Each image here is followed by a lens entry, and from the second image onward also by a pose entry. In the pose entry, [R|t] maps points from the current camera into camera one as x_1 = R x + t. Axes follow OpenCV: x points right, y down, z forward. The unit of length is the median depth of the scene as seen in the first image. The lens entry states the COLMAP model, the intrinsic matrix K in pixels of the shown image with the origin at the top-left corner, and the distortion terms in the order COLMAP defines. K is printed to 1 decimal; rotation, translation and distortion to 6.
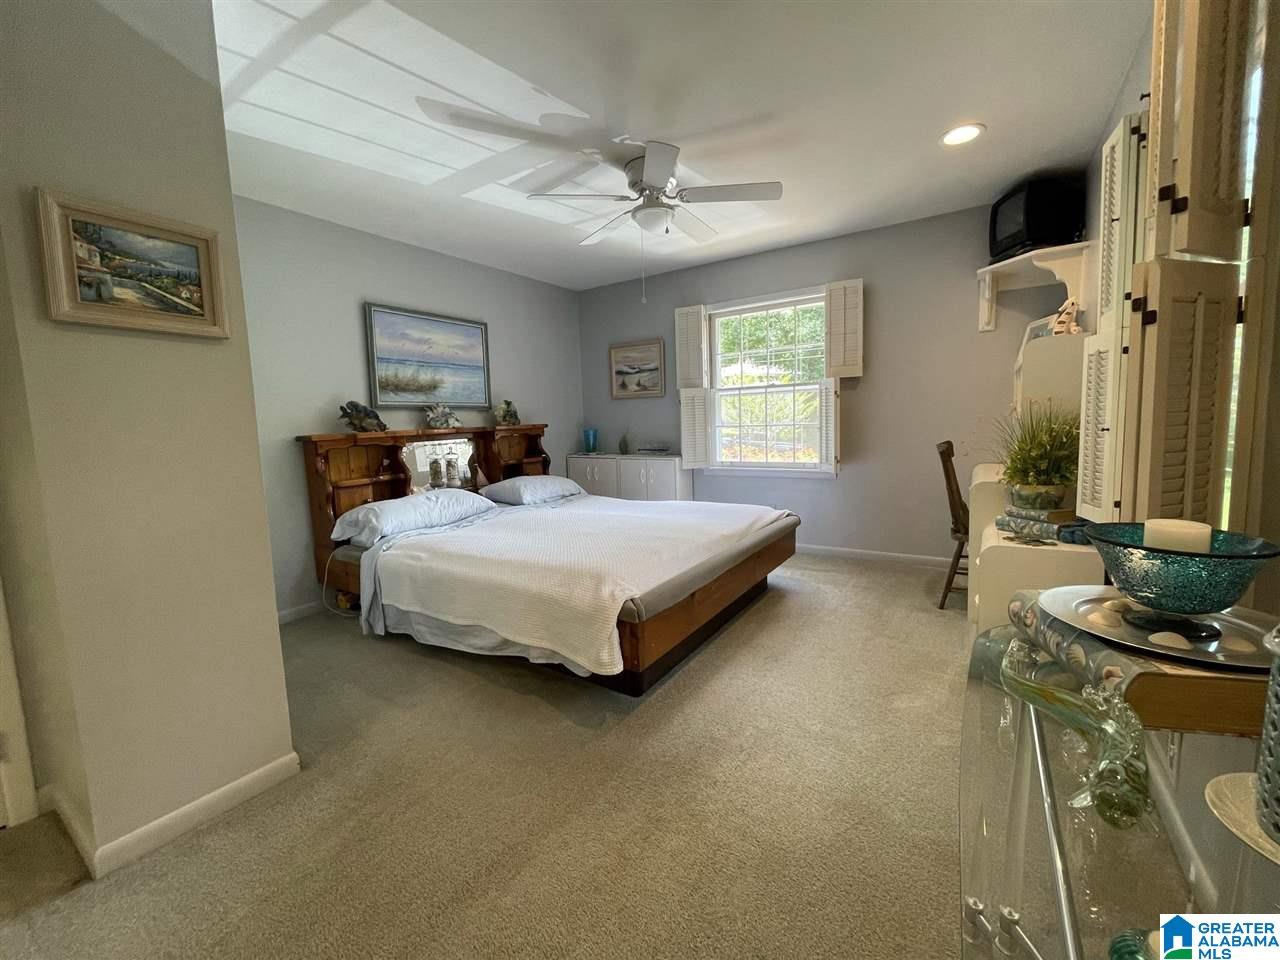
lens RADIAL K [[514.4, 0, 641.0], [0, 514.4, 477.3], [0, 0, 1]] dist [0.002118, -0.001777]
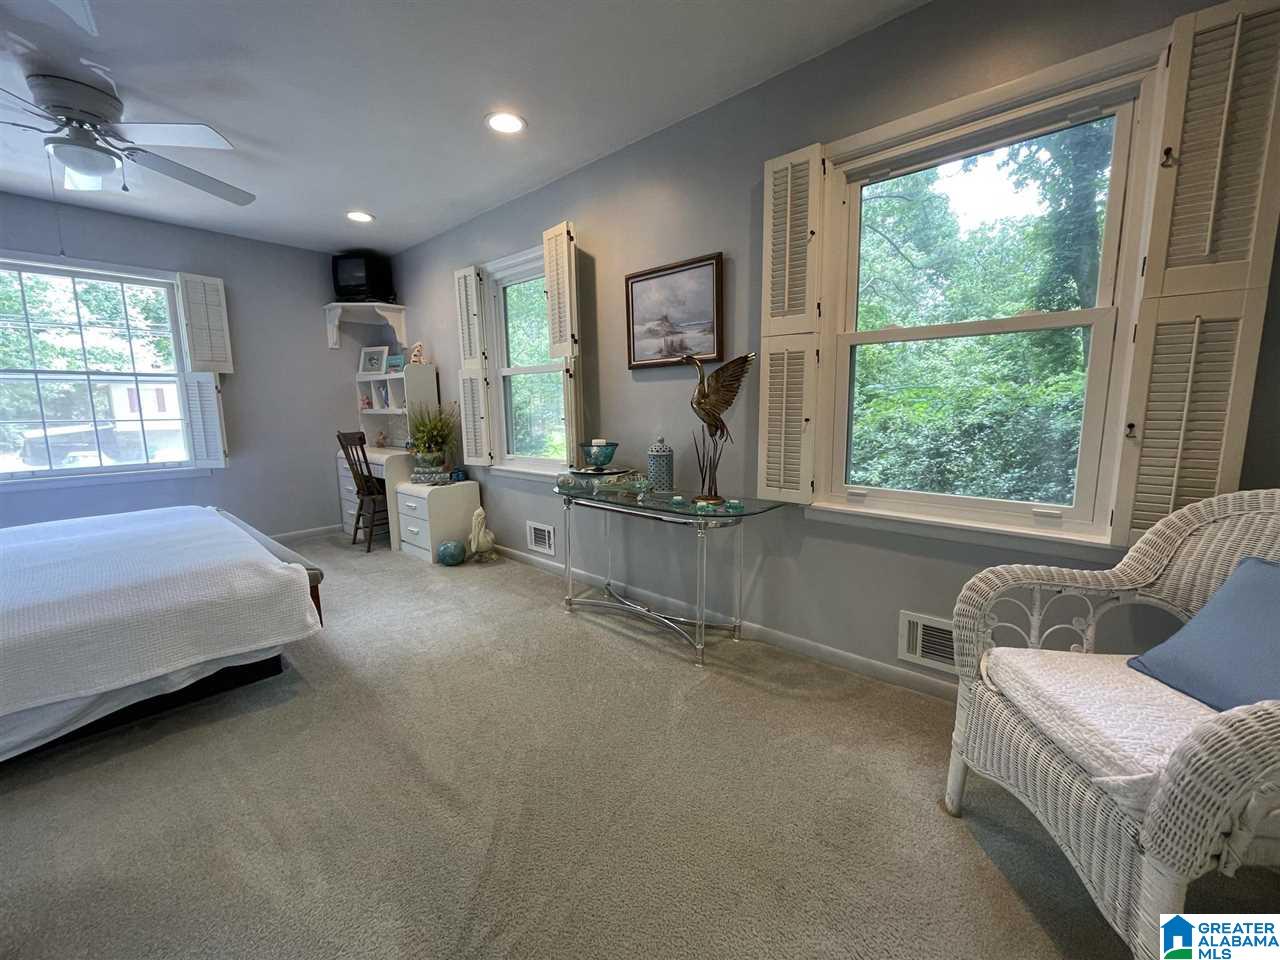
lens RADIAL K [[514.4, 0, 638.6], [0, 514.4, 479.2], [0, 0, 1]] dist [0.002118, -0.001777]
pose [[0.142223, -0.107581, 0.983971, -0.748470], [0.114867, 0.989154, 0.091545, 0.023252], [-0.983147, 0.100006, 0.153038, 0.076781]]
